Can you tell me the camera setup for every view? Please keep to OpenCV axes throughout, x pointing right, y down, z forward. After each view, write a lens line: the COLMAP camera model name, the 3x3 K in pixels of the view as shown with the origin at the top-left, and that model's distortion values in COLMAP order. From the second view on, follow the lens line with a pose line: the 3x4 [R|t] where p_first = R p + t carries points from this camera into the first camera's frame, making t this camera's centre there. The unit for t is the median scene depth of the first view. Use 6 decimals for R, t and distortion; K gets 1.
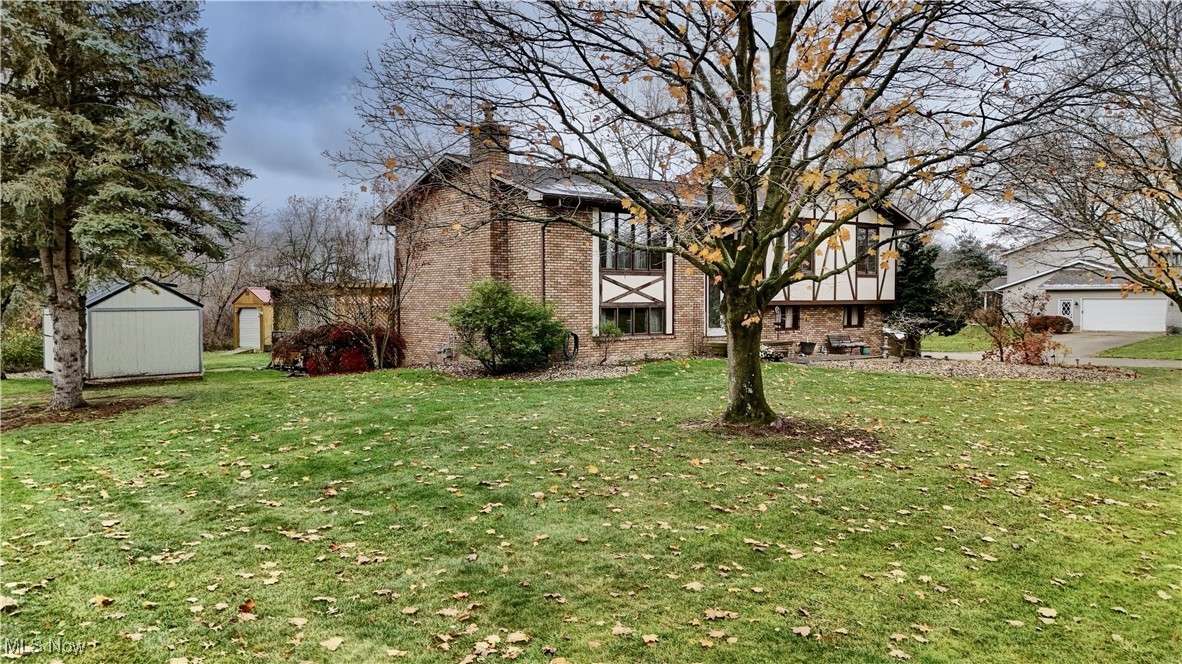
lens RADIAL K [[881.0, 0, 591.0], [0, 881.0, 332.0], [0, 0, 1]] dist [0.088685, -0.079800]
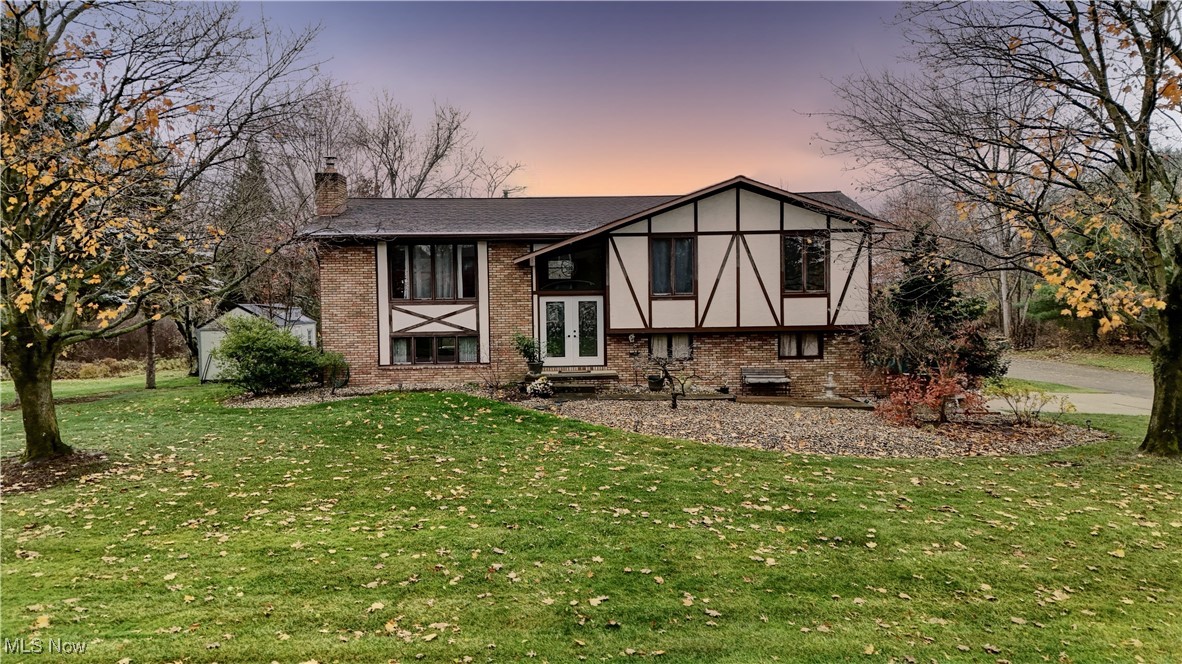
lens RADIAL K [[858.4, 0, 591.0], [0, 858.4, 332.0], [0, 0, 1]] dist [0.076729, -0.068497]
pose [[0.784087, 0.015630, -0.620454, 0.792693], [-0.011029, 0.999876, 0.011251, -0.045606], [0.620553, -0.001979, 0.784162, 0.331214]]
